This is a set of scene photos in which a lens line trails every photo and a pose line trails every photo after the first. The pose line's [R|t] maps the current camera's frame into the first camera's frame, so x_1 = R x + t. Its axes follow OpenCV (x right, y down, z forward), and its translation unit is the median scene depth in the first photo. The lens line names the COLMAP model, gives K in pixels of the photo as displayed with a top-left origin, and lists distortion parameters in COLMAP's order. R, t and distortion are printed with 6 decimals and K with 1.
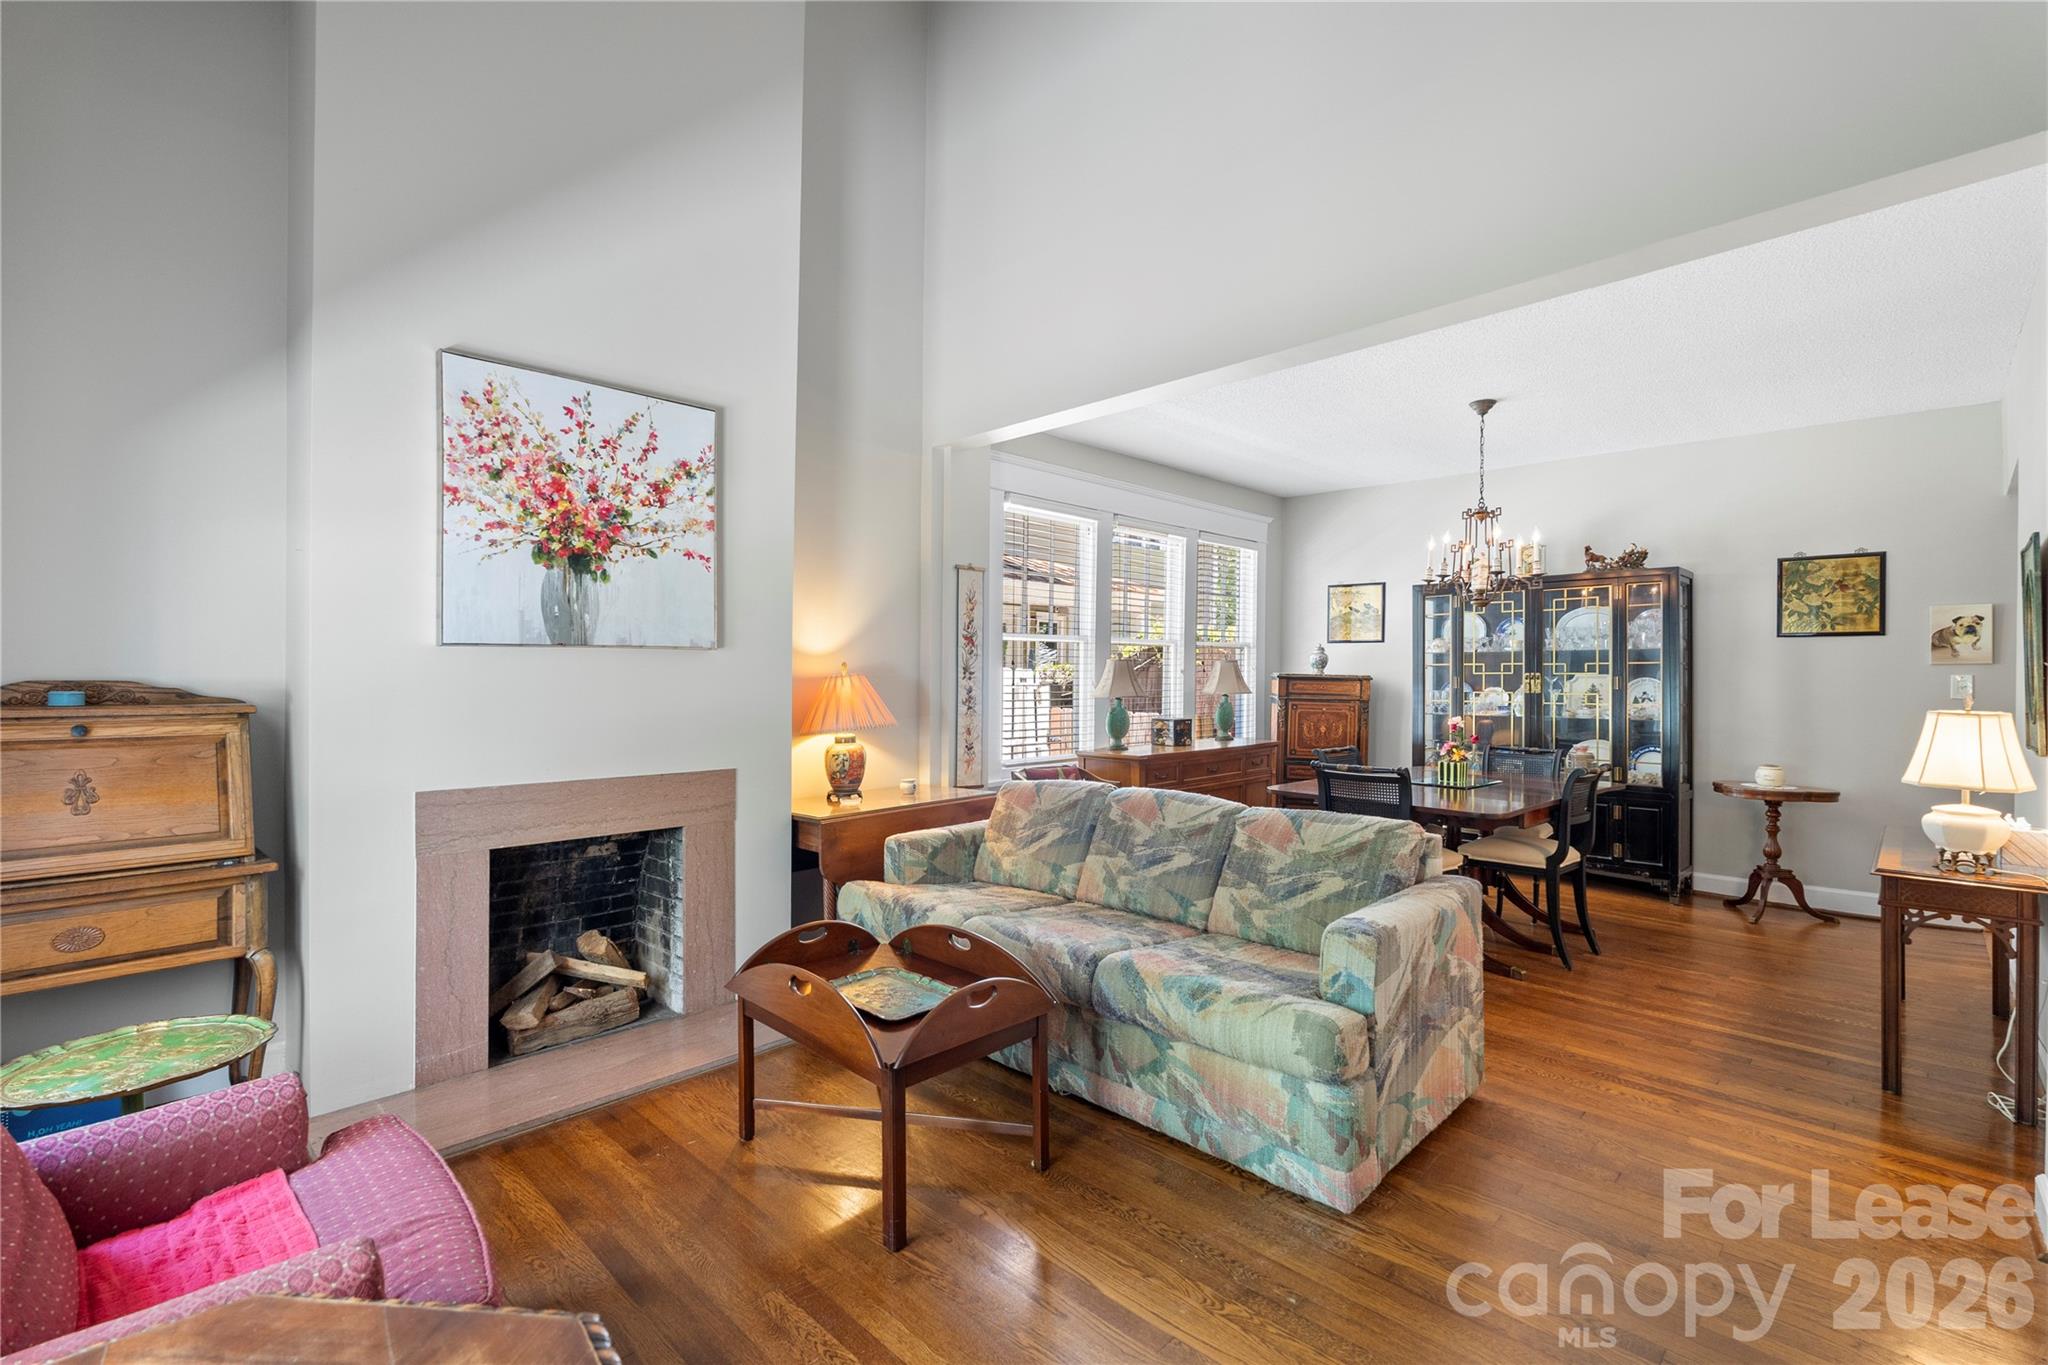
lens RADIAL K [[910.9, 0, 1006.4], [0, 910.9, 670.3], [0, 0, 1]] dist [-0.007850, 0.001573]
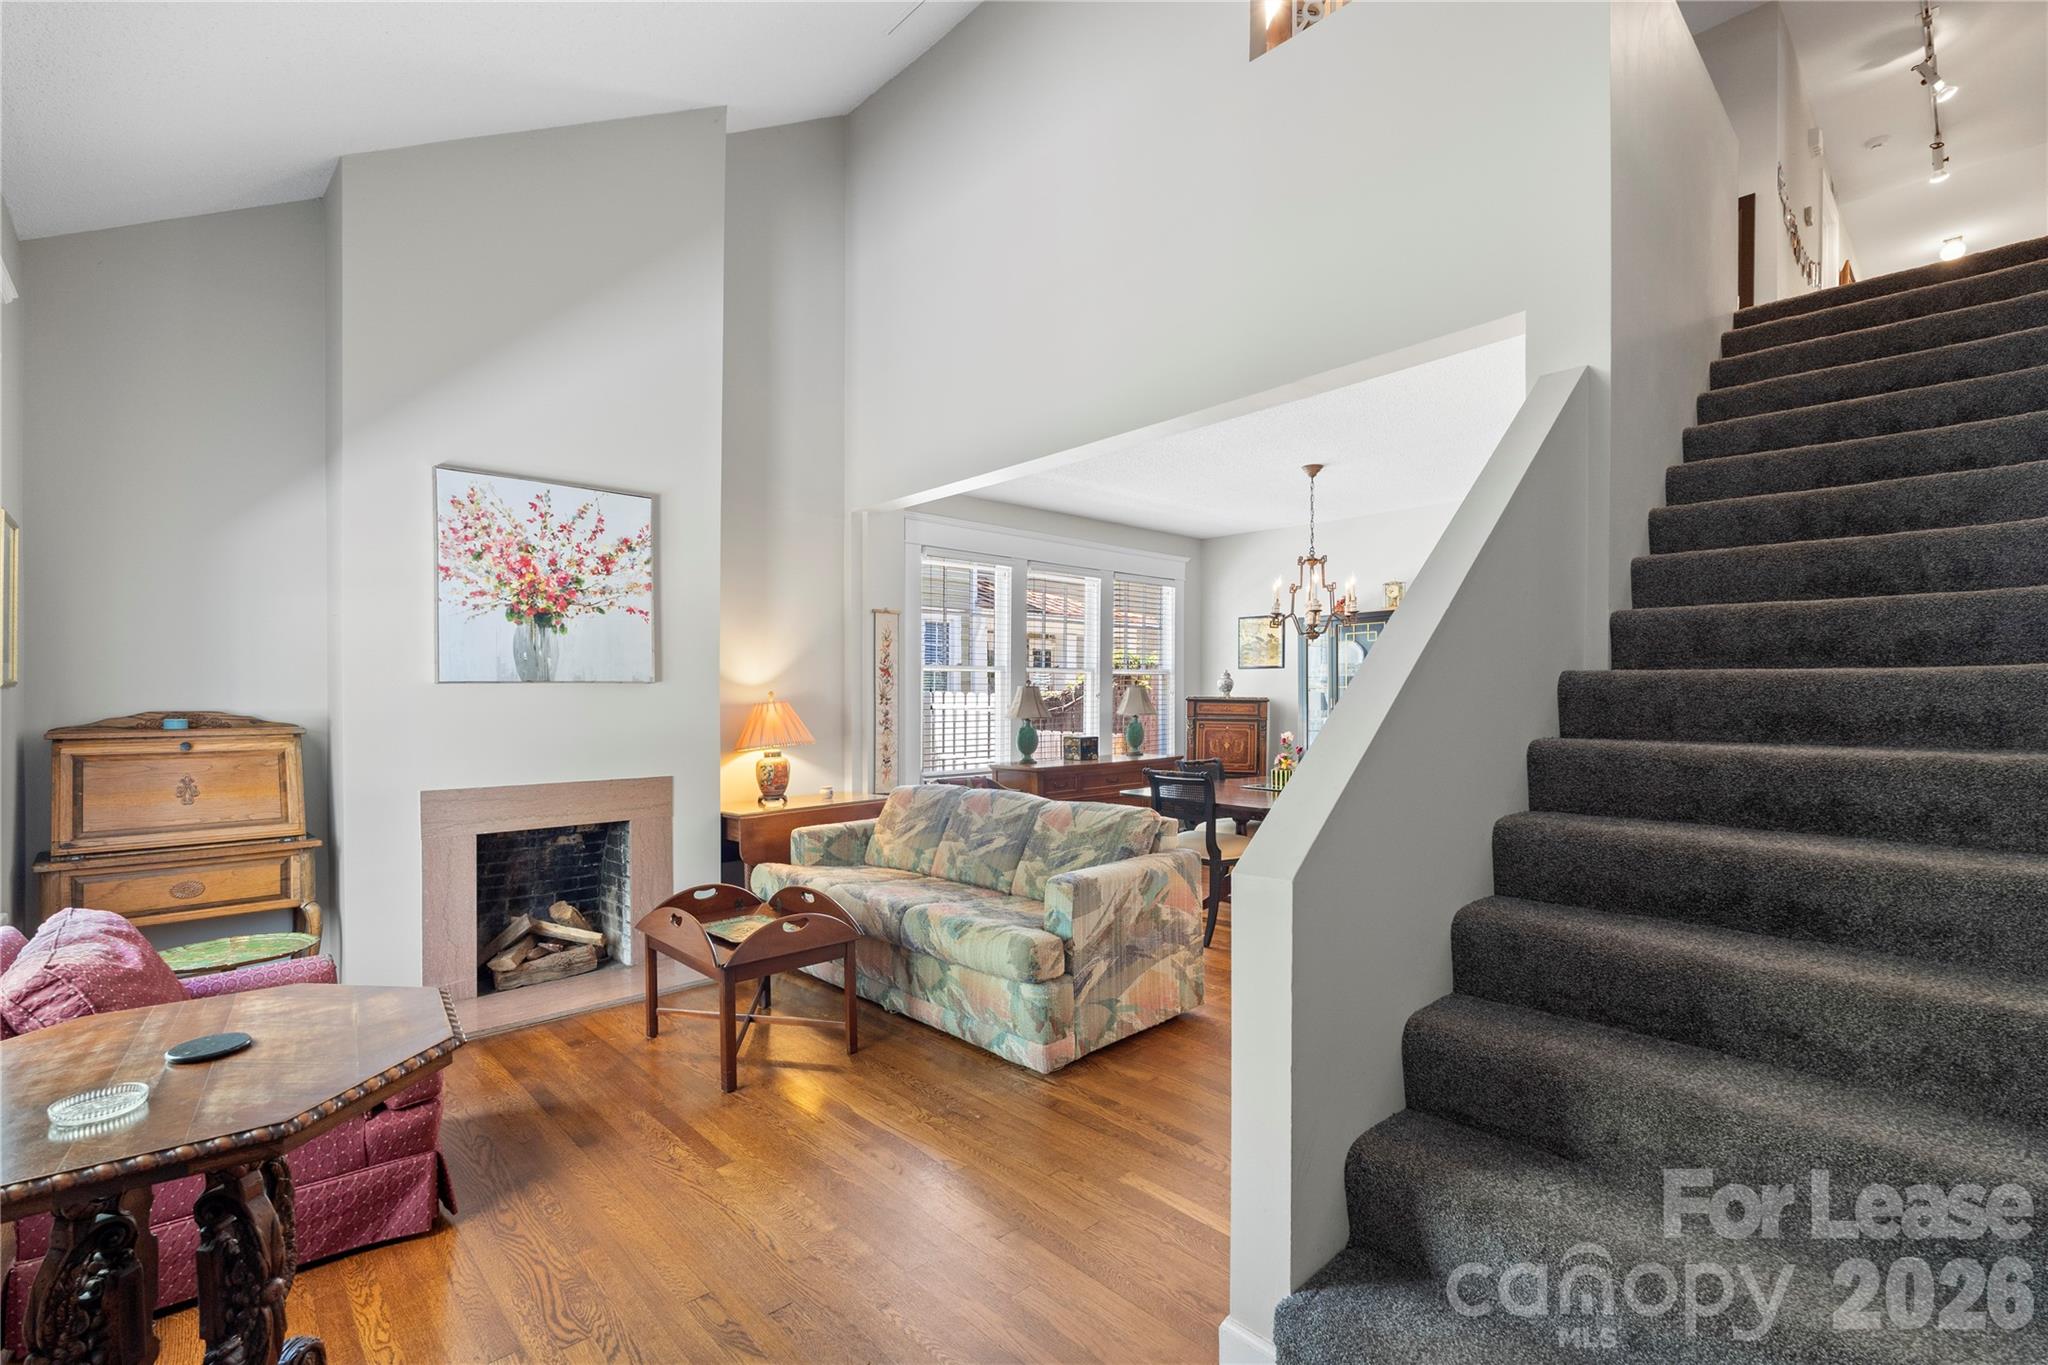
lens RADIAL K [[910.9, 0, 1013.1], [0, 910.9, 696.8], [0, 0, 1]] dist [-0.007850, 0.001573]
pose [[0.999342, -0.009483, -0.035013, 0.184780], [0.009560, 0.999952, 0.002048, -0.001110], [0.034991, -0.002382, 0.999385, -0.213064]]
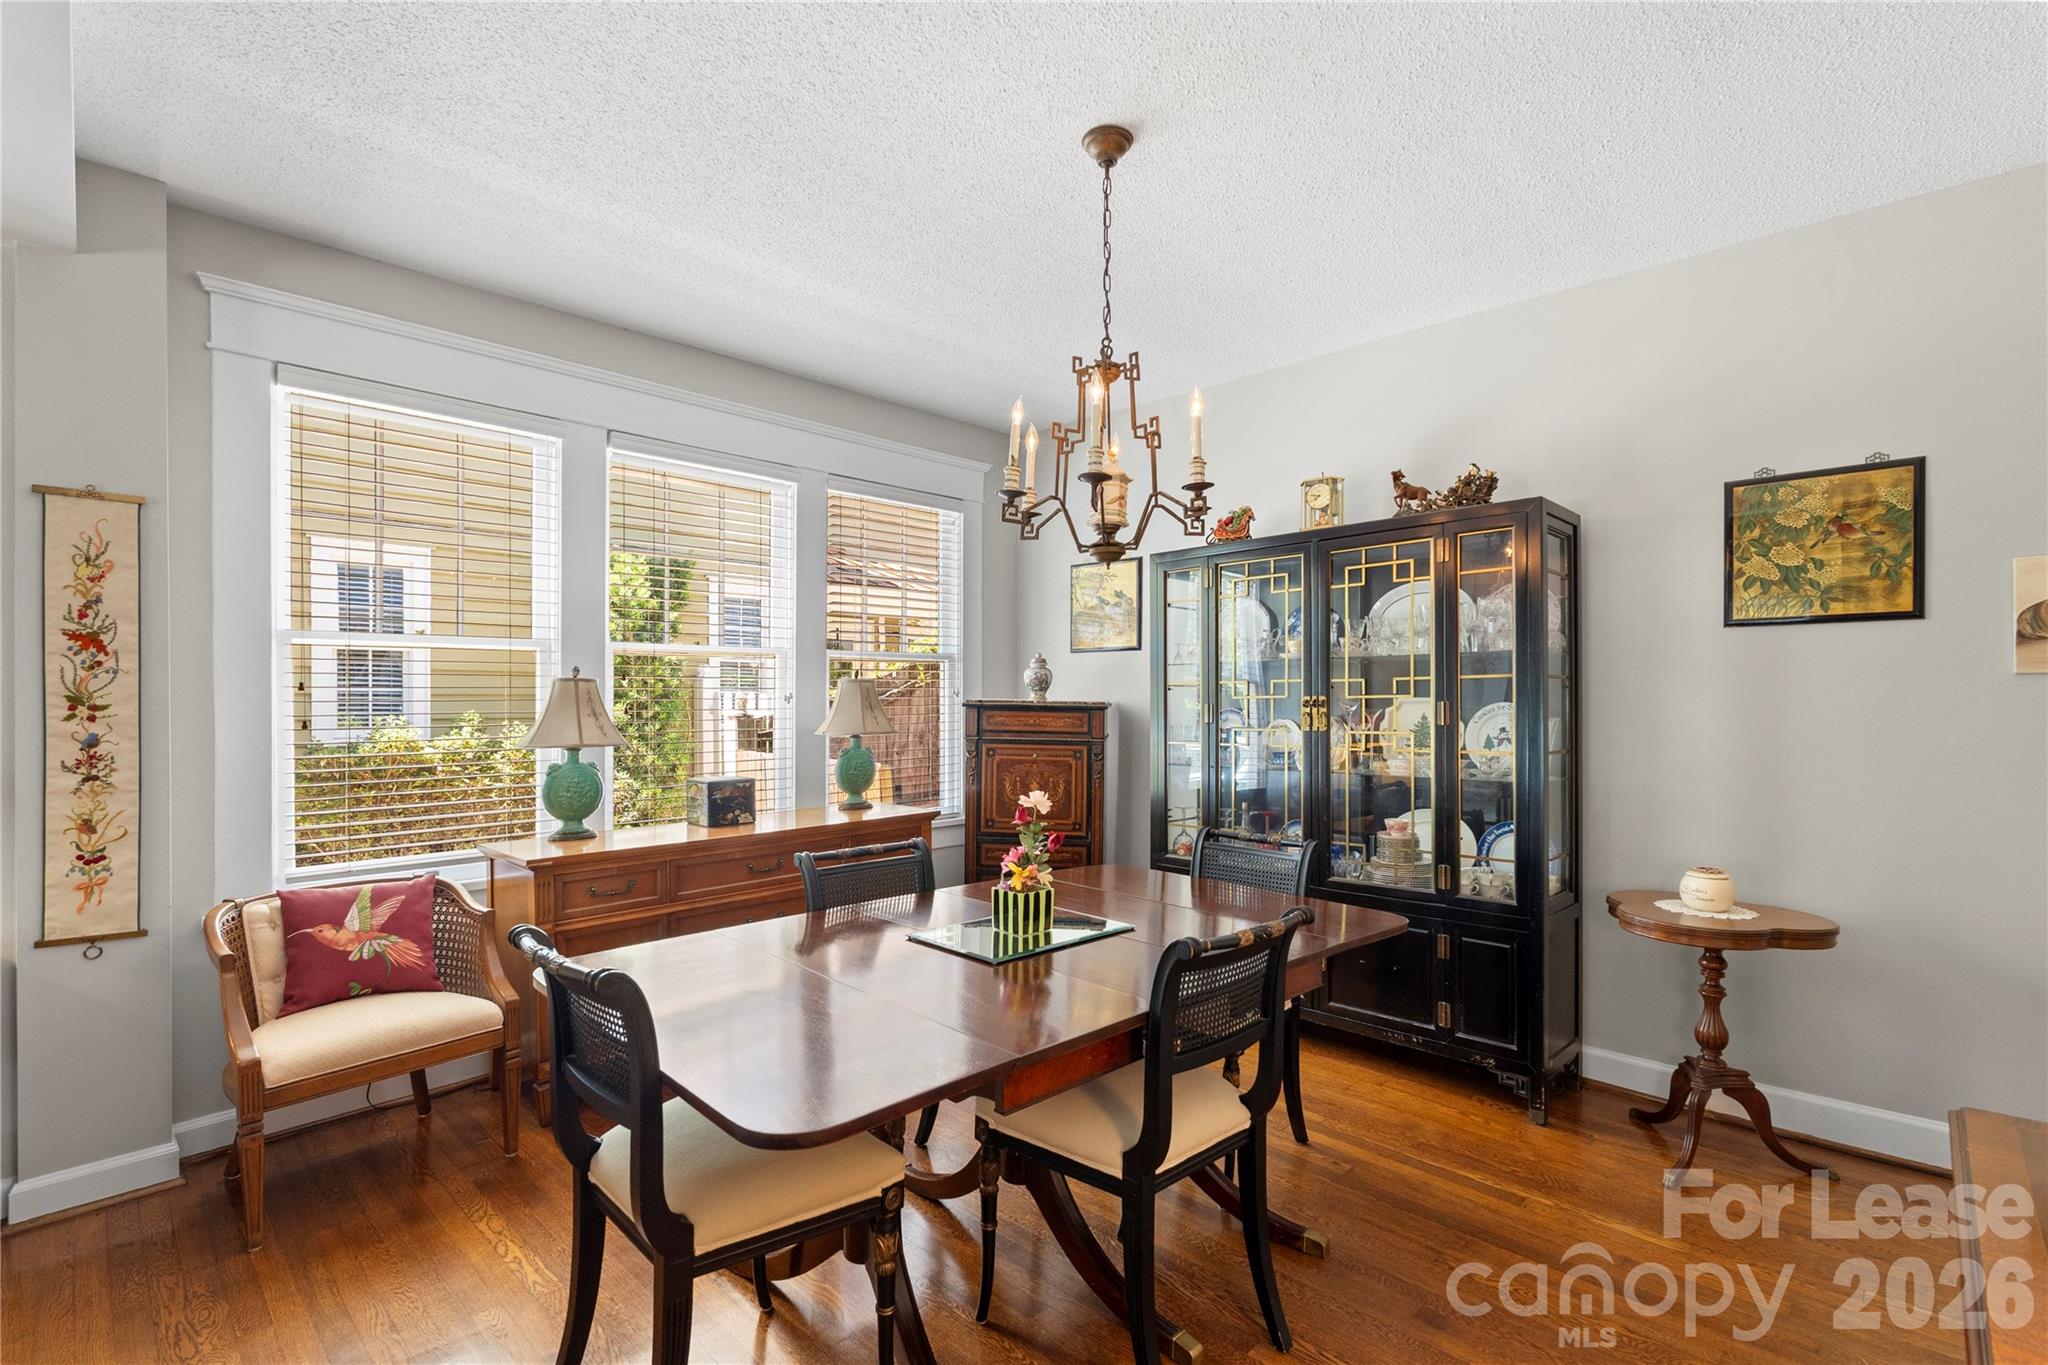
lens RADIAL K [[910.9, 0, 1030.7], [0, 910.9, 700.8], [0, 0, 1]] dist [-0.007850, 0.001573]
pose [[0.999808, -0.008918, 0.017459, 0.504068], [0.008817, 0.999944, 0.005844, 0.001131], [-0.017510, -0.005689, 0.999830, 0.549834]]
